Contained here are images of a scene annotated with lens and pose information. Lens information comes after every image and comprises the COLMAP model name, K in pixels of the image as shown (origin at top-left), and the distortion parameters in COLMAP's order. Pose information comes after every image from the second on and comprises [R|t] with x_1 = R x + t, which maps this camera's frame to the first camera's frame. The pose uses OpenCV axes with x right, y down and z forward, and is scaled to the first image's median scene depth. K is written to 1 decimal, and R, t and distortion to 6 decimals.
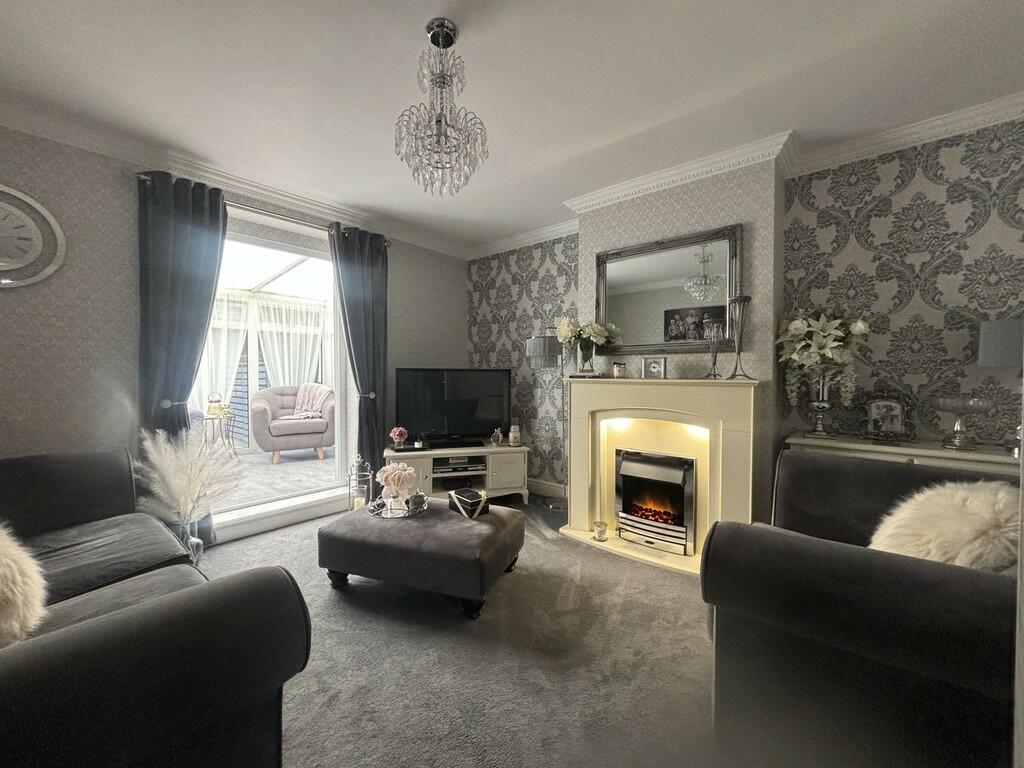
lens RADIAL K [[414.5, 0, 510.2], [0, 414.5, 379.5], [0, 0, 1]] dist [0.002976, 0.001005]
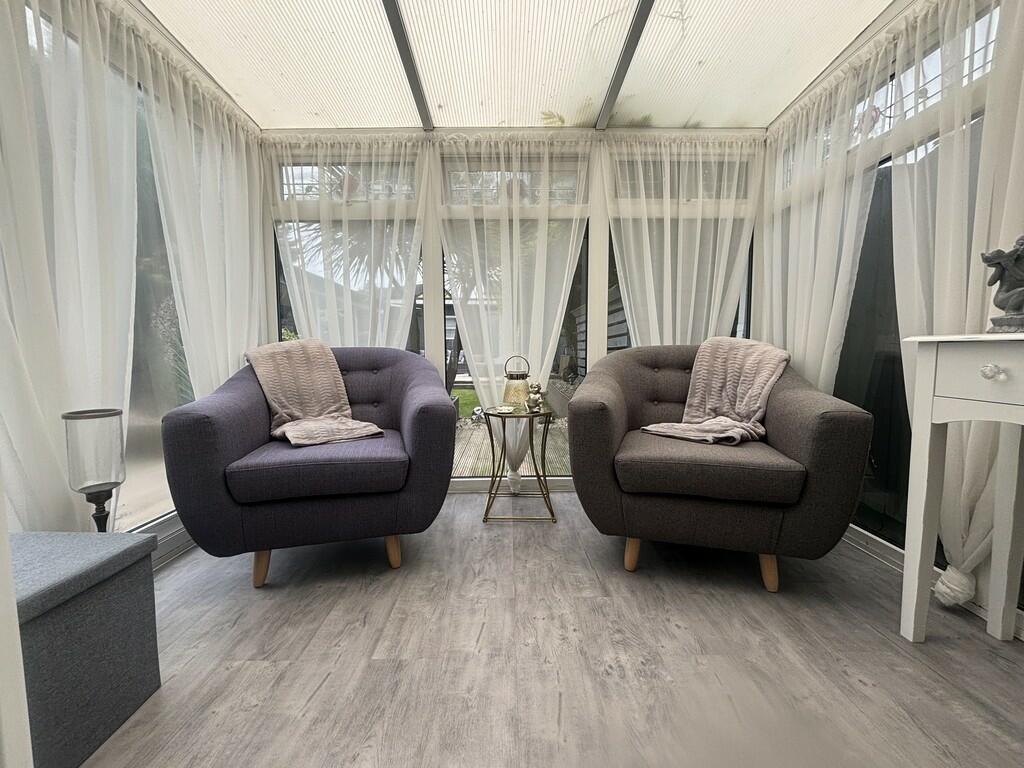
lens RADIAL K [[414.5, 0, 509.7], [0, 414.5, 383.4], [0, 0, 1]] dist [0.002976, 0.001005]
pose [[0.648643, 0.054299, -0.759153, -0.326702], [-0.005084, 0.997739, 0.067020, 0.026774], [0.761076, -0.039612, 0.647453, 0.615823]]
